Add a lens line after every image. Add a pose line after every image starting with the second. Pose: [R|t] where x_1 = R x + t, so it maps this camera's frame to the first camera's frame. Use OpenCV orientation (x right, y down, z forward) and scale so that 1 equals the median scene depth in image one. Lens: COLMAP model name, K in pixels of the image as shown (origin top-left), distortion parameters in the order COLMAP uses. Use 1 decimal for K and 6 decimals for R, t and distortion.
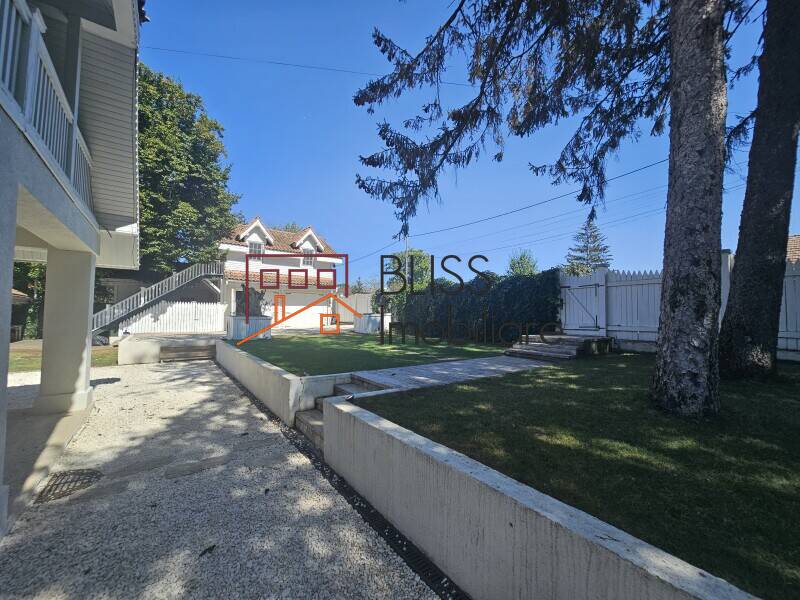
lens RADIAL K [[326.9, 0, 400.0], [0, 326.9, 303.0], [0, 0, 1]] dist [-0.001479, 0.000008]
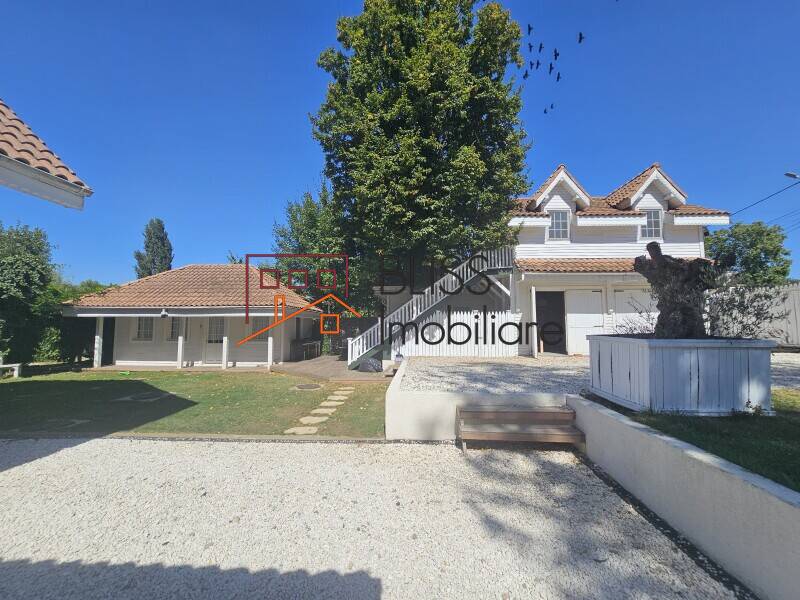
lens RADIAL K [[326.9, 0, 400.0], [0, 326.9, 303.0], [0, 0, 1]] dist [-0.001479, 0.000008]
pose [[0.772504, -0.059542, -0.632212, -0.338054], [0.032308, 0.997990, -0.054513, 0.012056], [0.634188, 0.021686, 0.772875, 0.398354]]
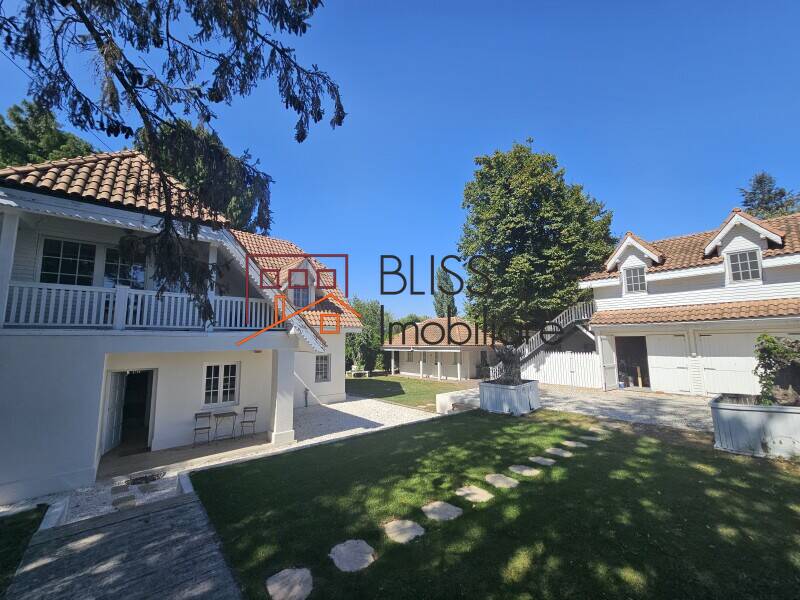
lens RADIAL K [[326.9, 0, 400.0], [0, 326.9, 303.0], [0, 0, 1]] dist [-0.001479, 0.000008]
pose [[0.057032, -0.129607, -0.989924, 0.267758], [0.048045, 0.990745, -0.126946, -0.046126], [0.997216, -0.040321, 0.062731, 0.495559]]
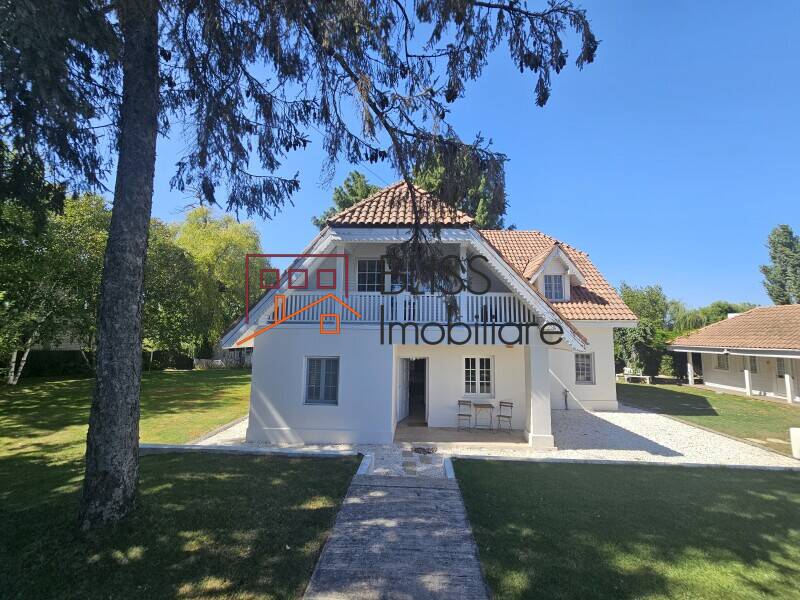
lens RADIAL K [[326.9, 0, 400.0], [0, 326.9, 303.0], [0, 0, 1]] dist [-0.001479, 0.000008]
pose [[-0.629271, -0.097068, -0.771100, 0.232471], [0.007250, 0.991393, -0.130715, -0.049179], [0.777152, -0.087845, -0.623152, 0.489533]]
